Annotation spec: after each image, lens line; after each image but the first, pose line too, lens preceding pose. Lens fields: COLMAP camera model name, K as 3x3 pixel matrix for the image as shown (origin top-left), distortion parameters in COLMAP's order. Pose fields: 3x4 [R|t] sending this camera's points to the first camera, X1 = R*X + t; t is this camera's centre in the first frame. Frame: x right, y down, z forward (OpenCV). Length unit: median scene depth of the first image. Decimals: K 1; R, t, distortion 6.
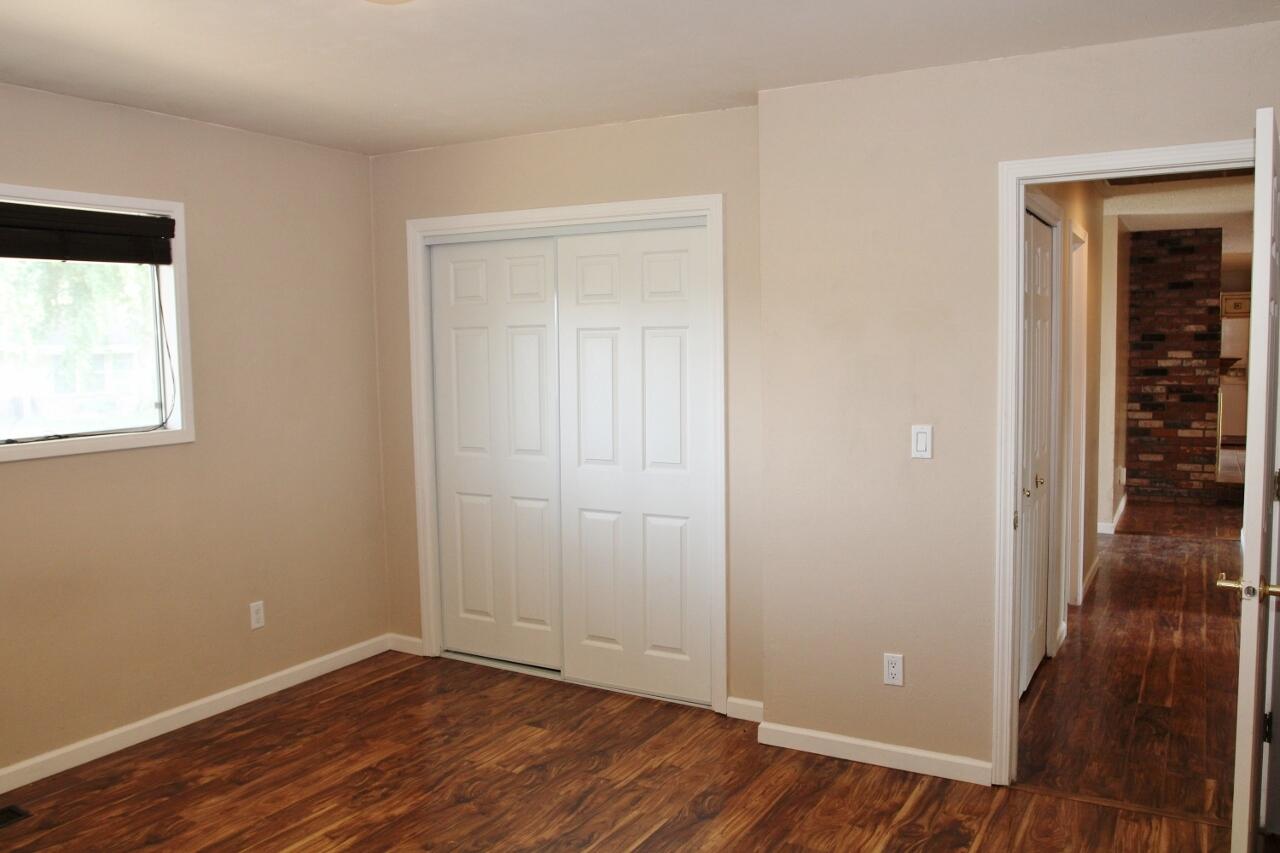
lens RADIAL K [[1006.8, 0, 648.4], [0, 1006.8, 429.8], [0, 0, 1]] dist [-0.092649, 0.060727]
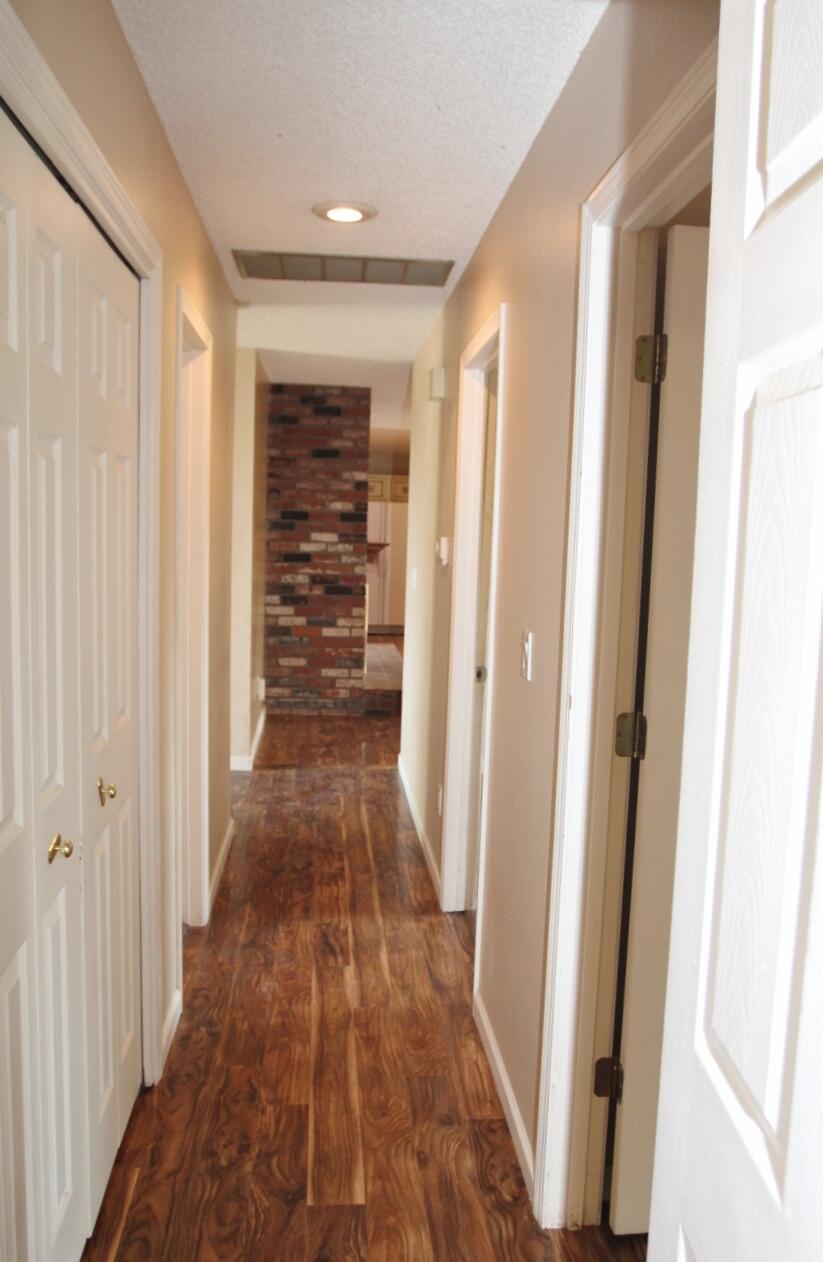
lens RADIAL K [[1009.1, 0, 411.5], [0, 1009.1, 631.0], [0, 0, 1]] dist [-0.091812, 0.057265]
pose [[0.825253, -0.017630, 0.564489, 0.121534], [0.003512, 0.999654, 0.026086, -0.019698], [-0.564753, -0.019545, 0.825029, 0.260052]]
